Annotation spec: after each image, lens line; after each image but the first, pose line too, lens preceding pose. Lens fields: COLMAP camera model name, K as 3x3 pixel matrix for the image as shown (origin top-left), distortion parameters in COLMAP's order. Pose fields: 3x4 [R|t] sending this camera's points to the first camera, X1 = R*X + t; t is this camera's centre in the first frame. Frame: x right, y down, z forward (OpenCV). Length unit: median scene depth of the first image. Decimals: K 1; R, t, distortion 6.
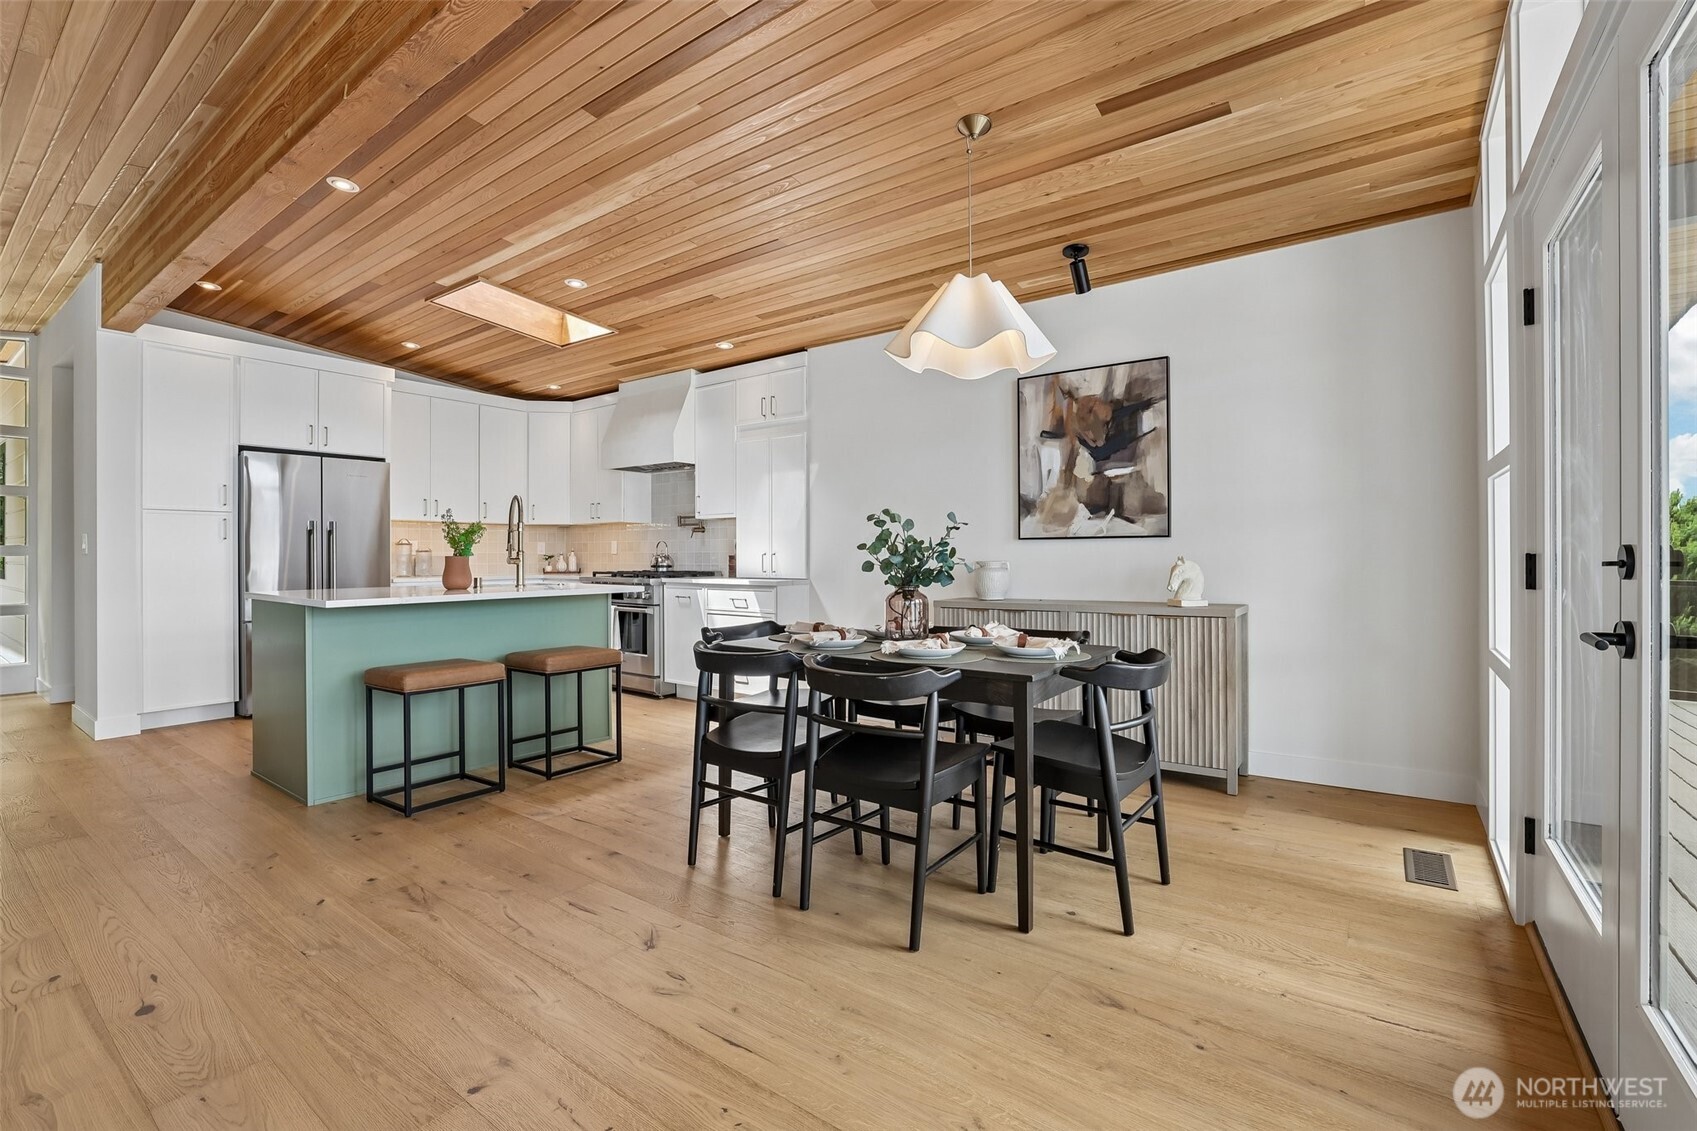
lens RADIAL K [[743.9, 0, 849.6], [0, 743.9, 552.7], [0, 0, 1]] dist [-0.047869, 0.020622]
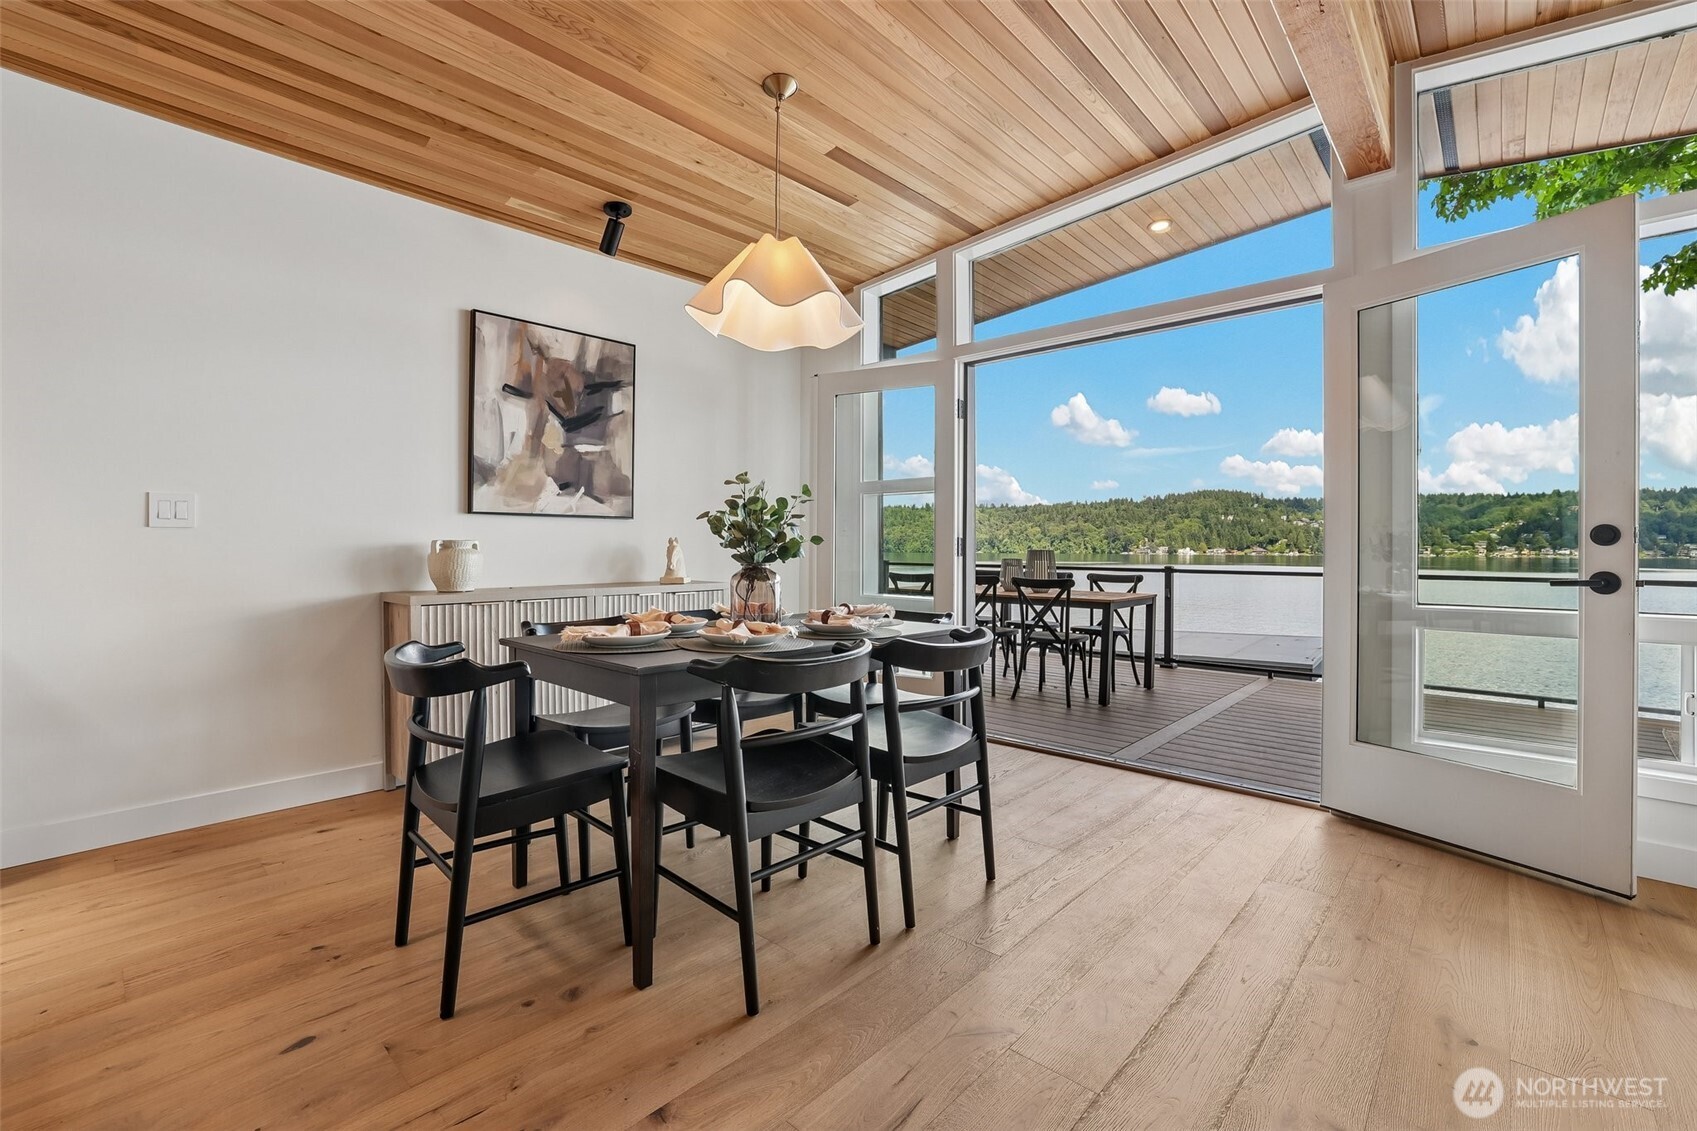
lens RADIAL K [[730.7, 0, 848.2], [0, 730.7, 548.9], [0, 0, 1]] dist [-0.052802, 0.019928]
pose [[0.118245, 0.002969, 0.992980, -0.490781], [-0.007953, 0.999966, -0.002043, 0.018492], [-0.992953, -0.007655, 0.118265, 0.517981]]
